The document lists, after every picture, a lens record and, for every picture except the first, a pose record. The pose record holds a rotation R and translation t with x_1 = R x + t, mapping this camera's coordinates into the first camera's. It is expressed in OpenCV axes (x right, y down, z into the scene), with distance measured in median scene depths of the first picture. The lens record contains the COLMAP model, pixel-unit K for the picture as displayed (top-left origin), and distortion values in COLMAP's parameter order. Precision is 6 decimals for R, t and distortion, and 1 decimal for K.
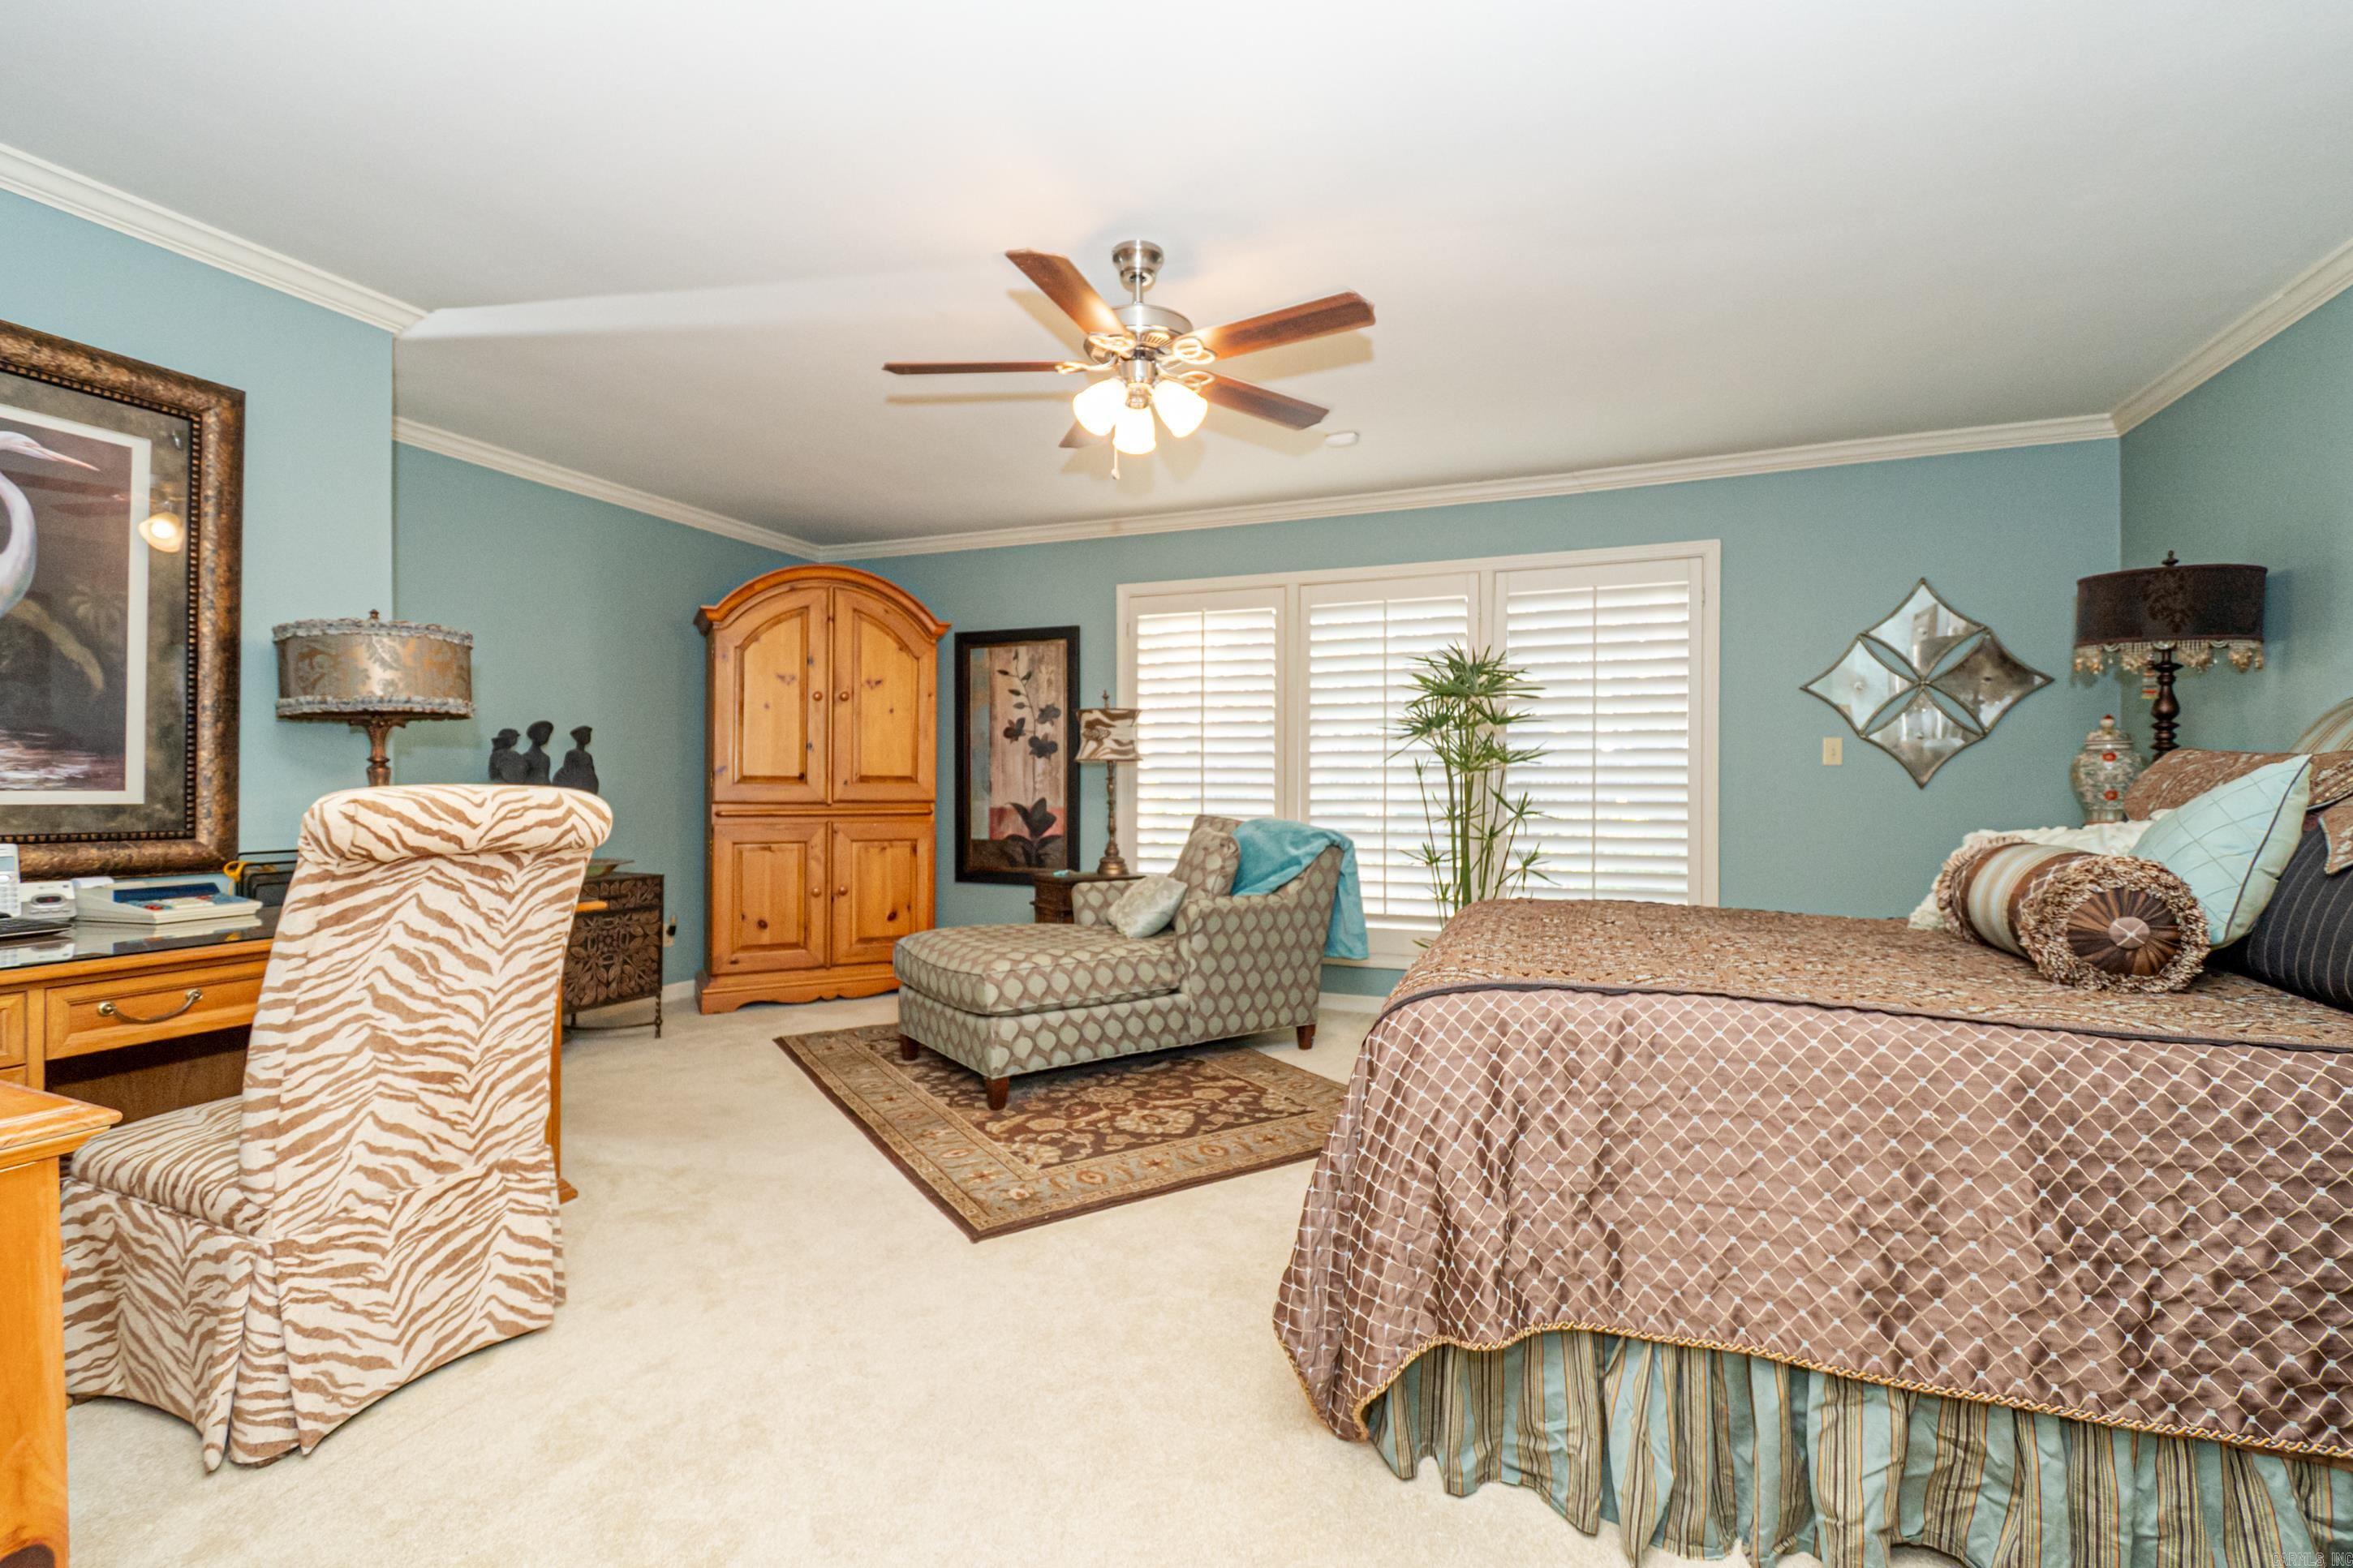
lens RADIAL K [[1038.7, 0, 1191.0], [0, 1038.7, 773.6], [0, 0, 1]] dist [0.001288, -0.003229]
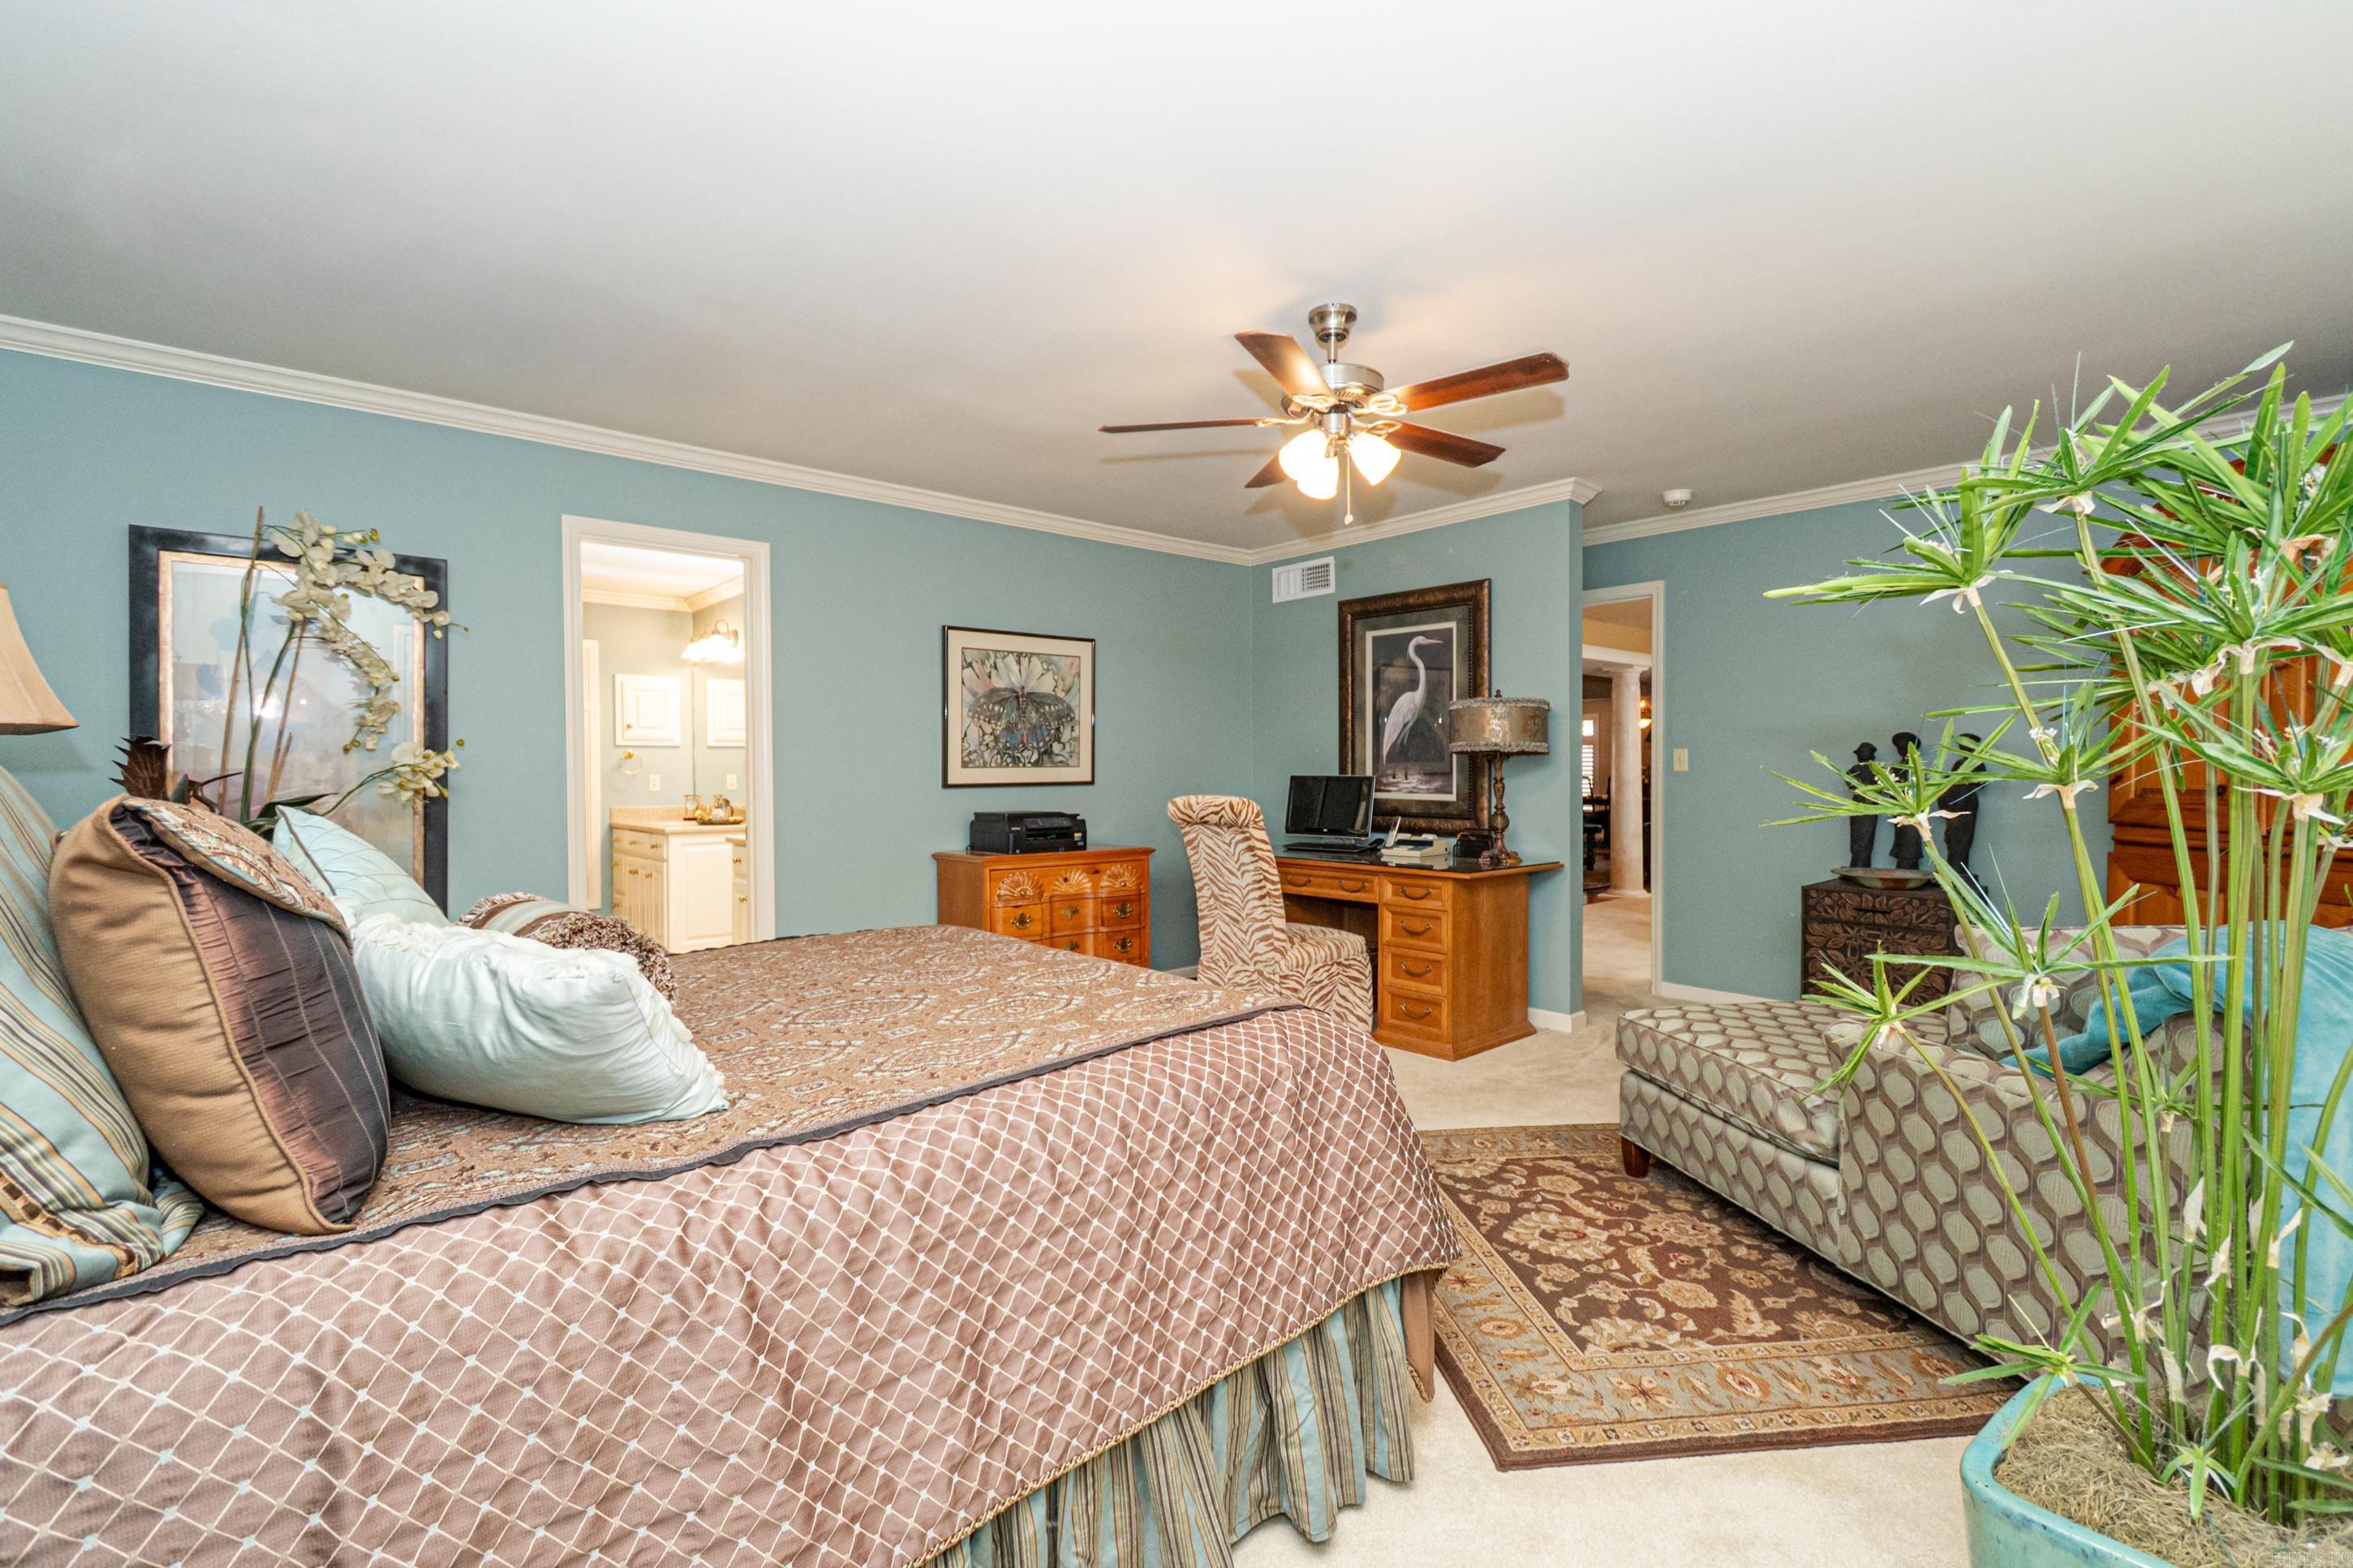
lens RADIAL K [[1038.7, 0, 1181.6], [0, 1038.7, 782.6], [0, 0, 1]] dist [0.001288, -0.003229]
pose [[-0.454915, 0.011367, -0.890462, 0.807198], [0.009352, 0.999924, 0.007987, -0.022479], [0.890486, -0.004694, -0.454987, 1.111682]]
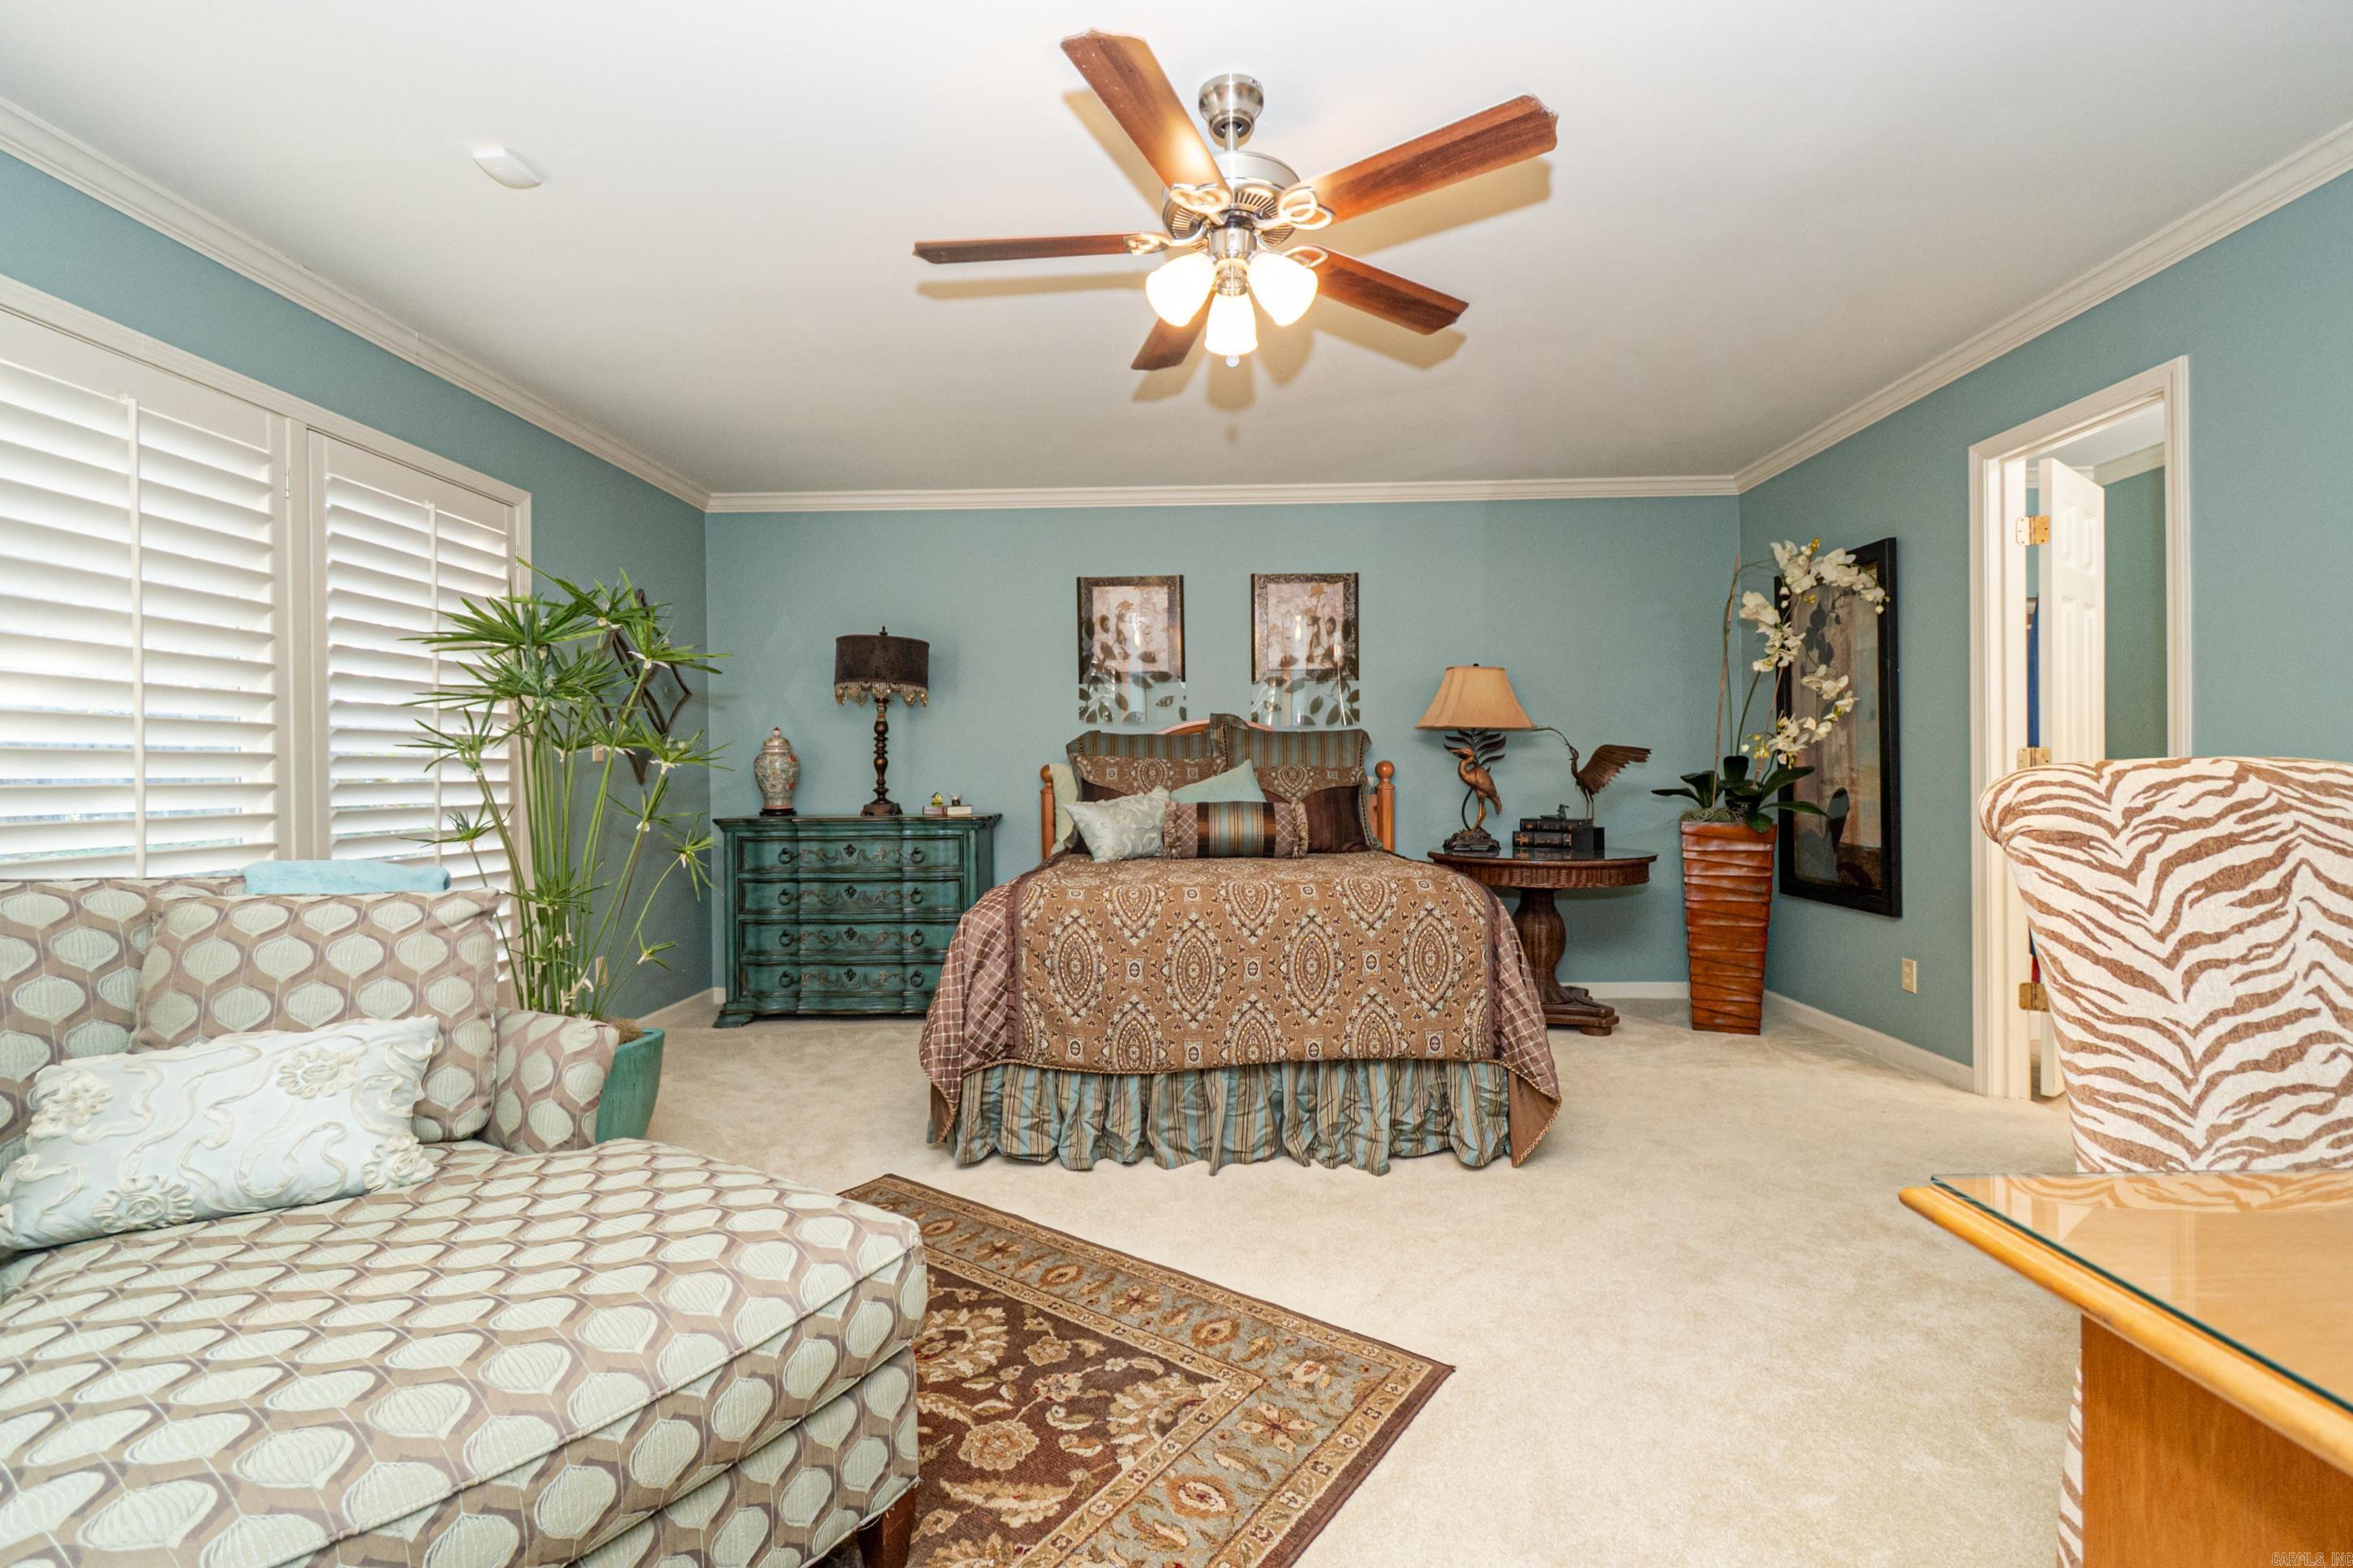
lens RADIAL K [[1038.7, 0, 1178.5], [0, 1038.7, 780.2], [0, 0, 1]] dist [0.001288, -0.003229]
pose [[-0.343584, 0.000315, 0.939122, -0.638530], [0.003709, 0.999993, 0.001021, 0.013704], [-0.939115, 0.003835, -0.343583, 1.081182]]
